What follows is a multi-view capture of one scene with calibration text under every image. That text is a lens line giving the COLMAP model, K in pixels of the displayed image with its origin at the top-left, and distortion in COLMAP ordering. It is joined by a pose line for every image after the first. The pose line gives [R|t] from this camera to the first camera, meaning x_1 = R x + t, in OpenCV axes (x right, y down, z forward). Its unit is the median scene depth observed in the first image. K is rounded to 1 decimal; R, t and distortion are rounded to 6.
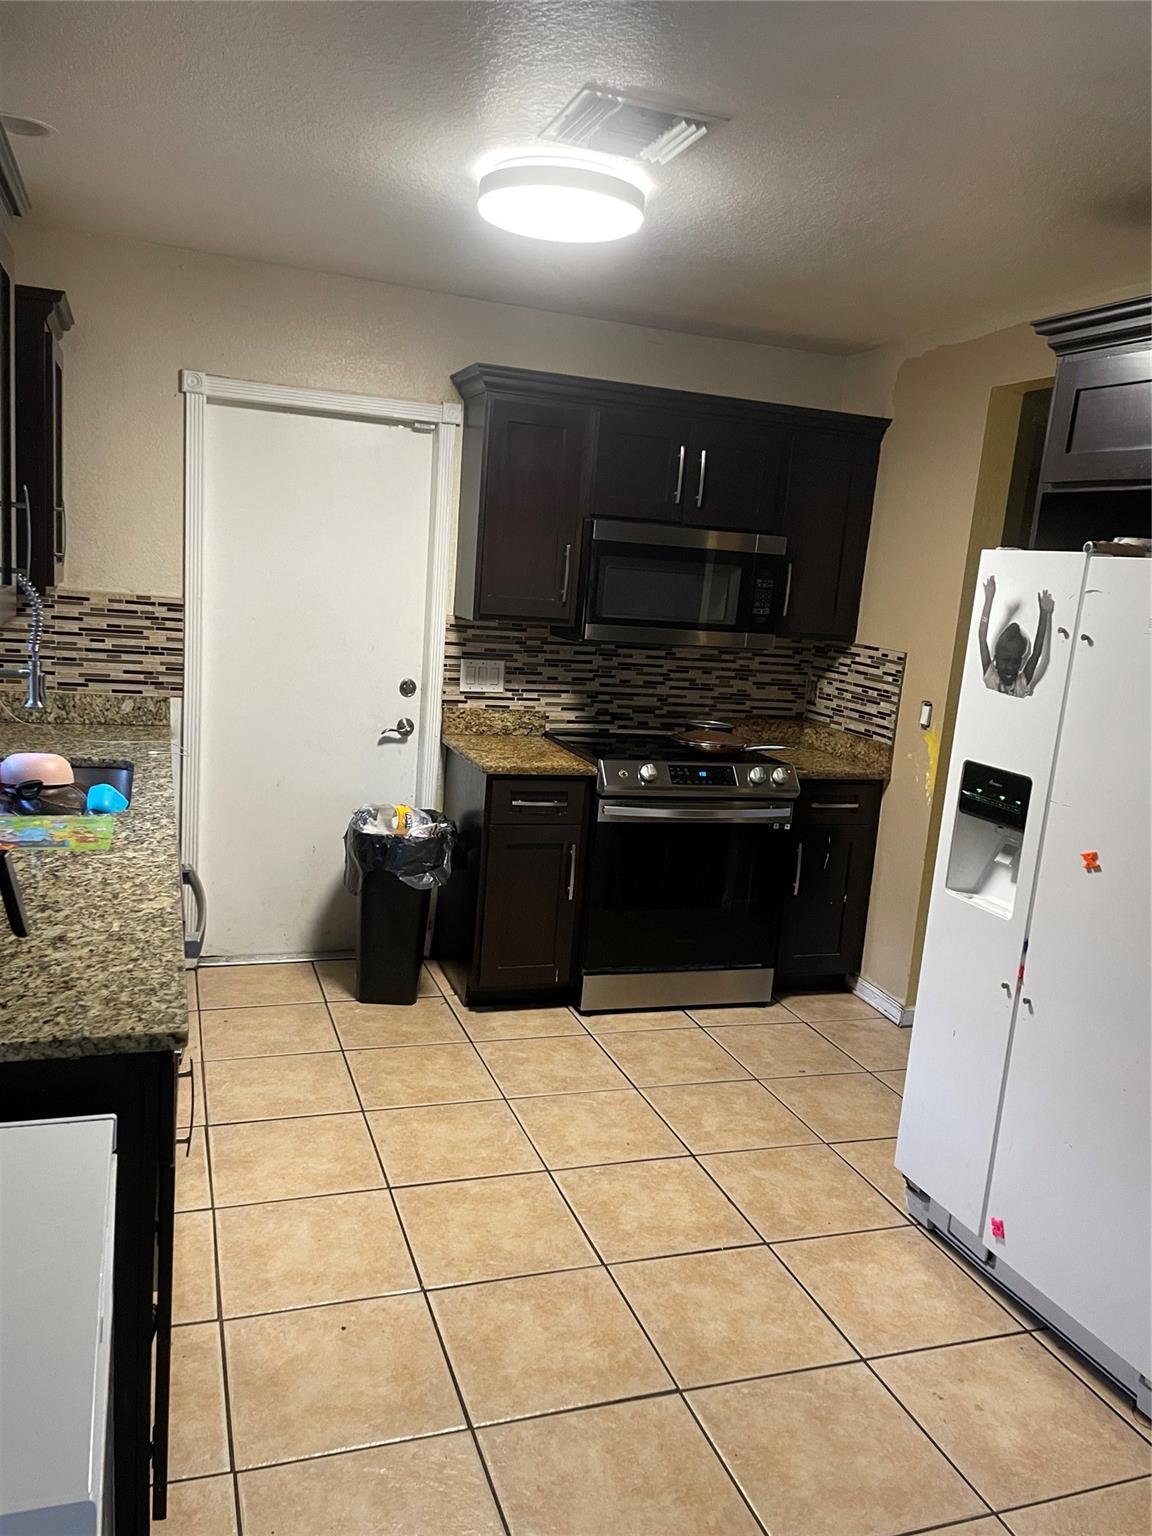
lens RADIAL K [[1159.4, 0, 571.4], [0, 1159.4, 762.3], [0, 0, 1]] dist [0.102452, -0.132218]
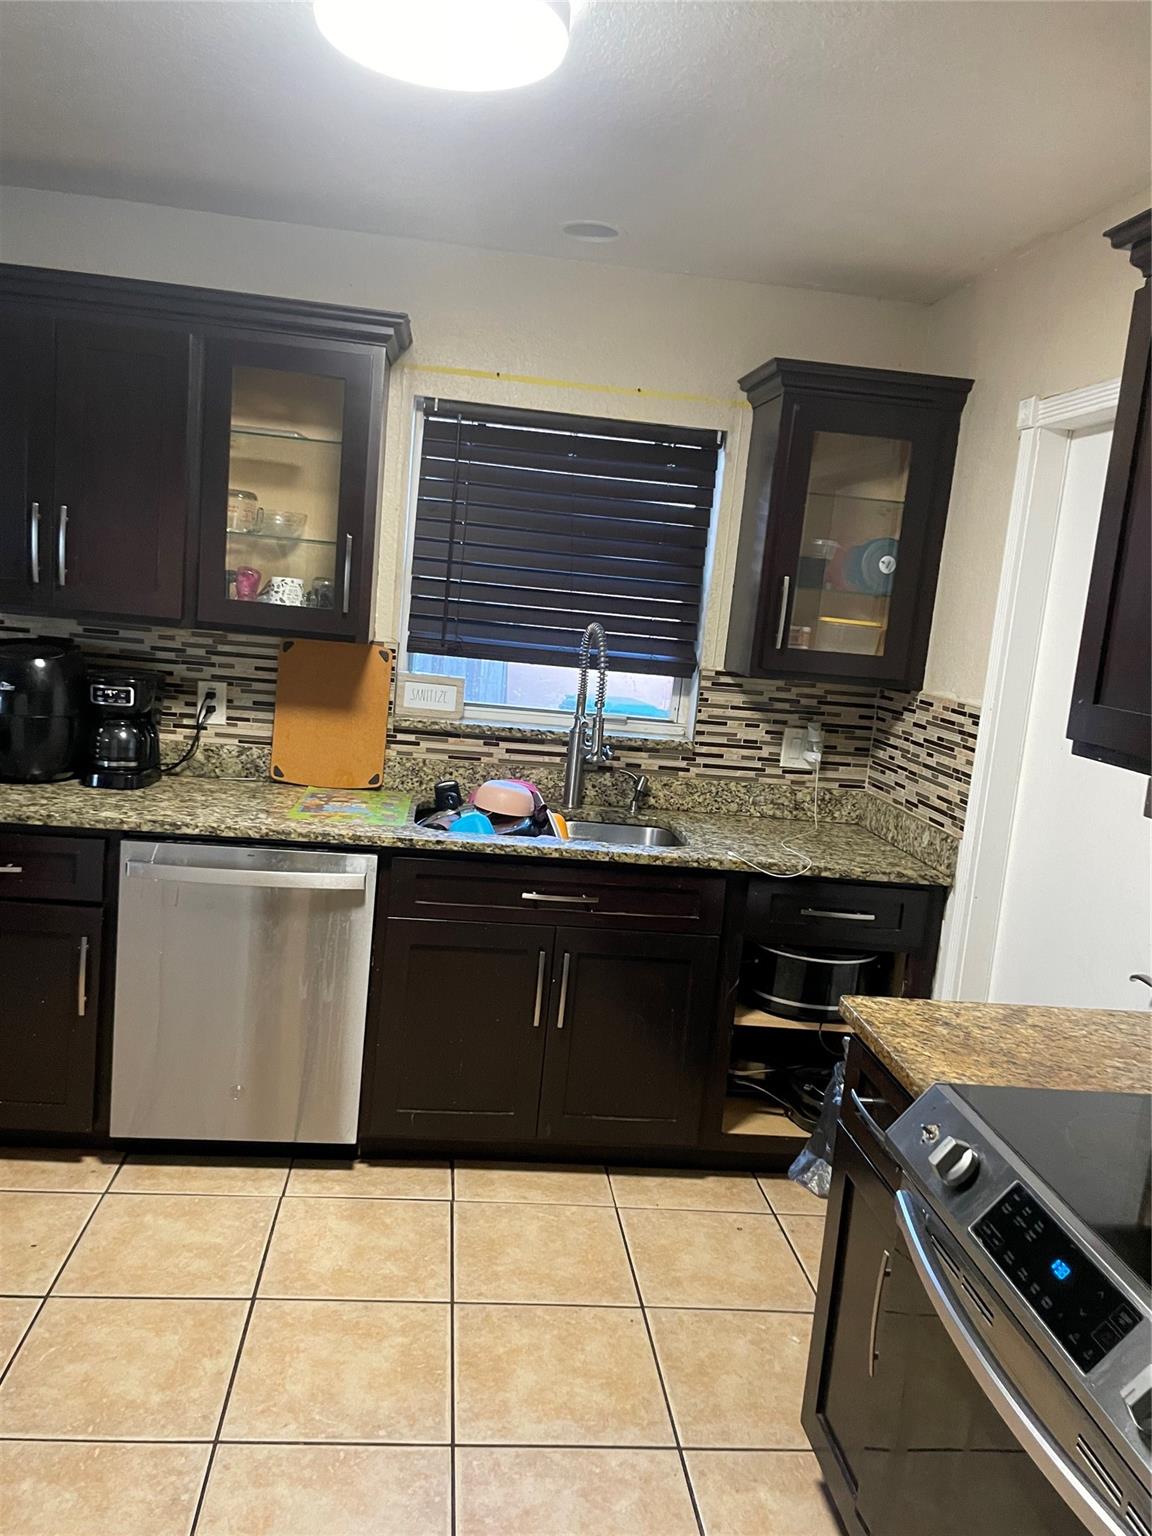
lens RADIAL K [[1159.4, 0, 571.4], [0, 1159.4, 762.3], [0, 0, 1]] dist [0.102452, -0.132218]
pose [[-0.212420, 0.048664, -0.975966, 0.448267], [-0.268832, 0.957309, 0.106245, -0.119059], [0.939472, 0.284939, -0.190270, 0.928853]]
